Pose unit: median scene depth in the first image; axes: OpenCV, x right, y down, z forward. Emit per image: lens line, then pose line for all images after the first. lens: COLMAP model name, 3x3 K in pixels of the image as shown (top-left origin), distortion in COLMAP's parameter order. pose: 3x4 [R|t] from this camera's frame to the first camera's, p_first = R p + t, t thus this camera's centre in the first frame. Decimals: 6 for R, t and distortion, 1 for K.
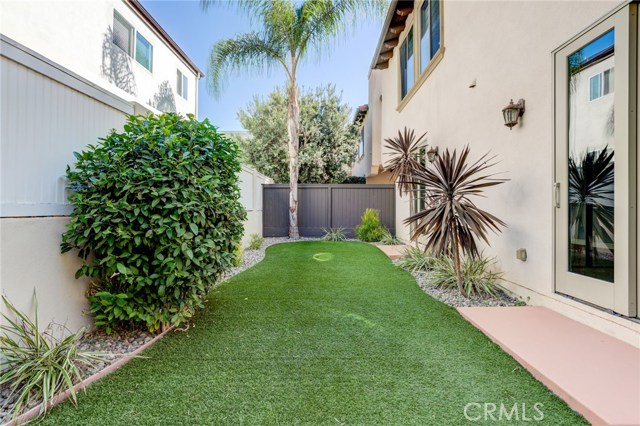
lens RADIAL K [[323.4, 0, 321.2], [0, 323.4, 209.9], [0, 0, 1]] dist [-0.002743, 0.000355]
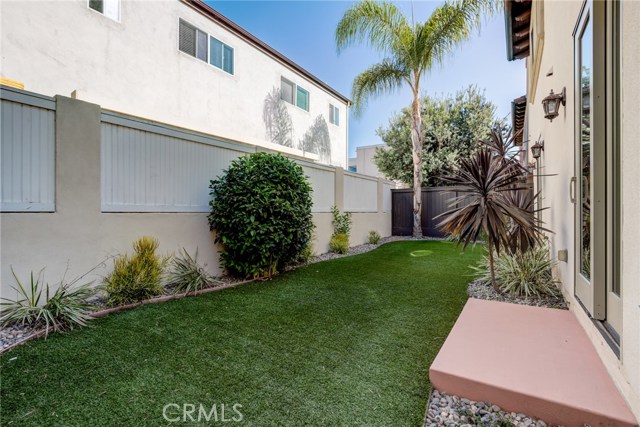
lens RADIAL K [[302.7, 0, 315.6], [0, 302.7, 213.1], [0, 0, 1]] dist [-0.003394, 0.000522]
pose [[0.830476, -0.001569, -0.557053, 0.250112], [0.000438, 0.999998, -0.002163, 0.009116], [0.557055, 0.001552, 0.830474, -0.055577]]
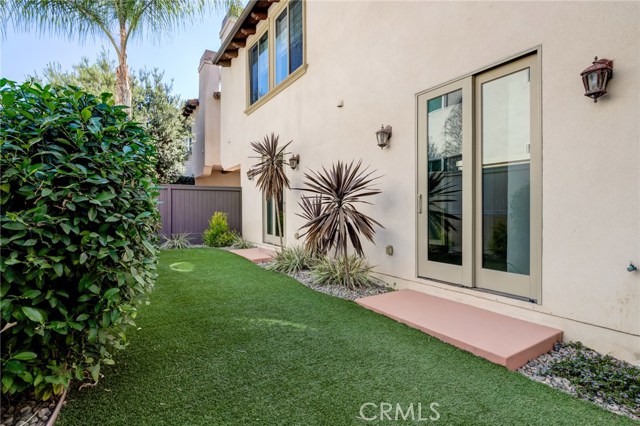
lens RADIAL K [[328.0, 0, 316.9], [0, 328.0, 214.2], [0, 0, 1]] dist [-0.002114, 0.000215]
pose [[0.846109, -0.011825, 0.532878, -0.144618], [0.006565, 0.999909, 0.011765, -0.008721], [-0.532969, -0.006456, 0.846110, 0.035953]]
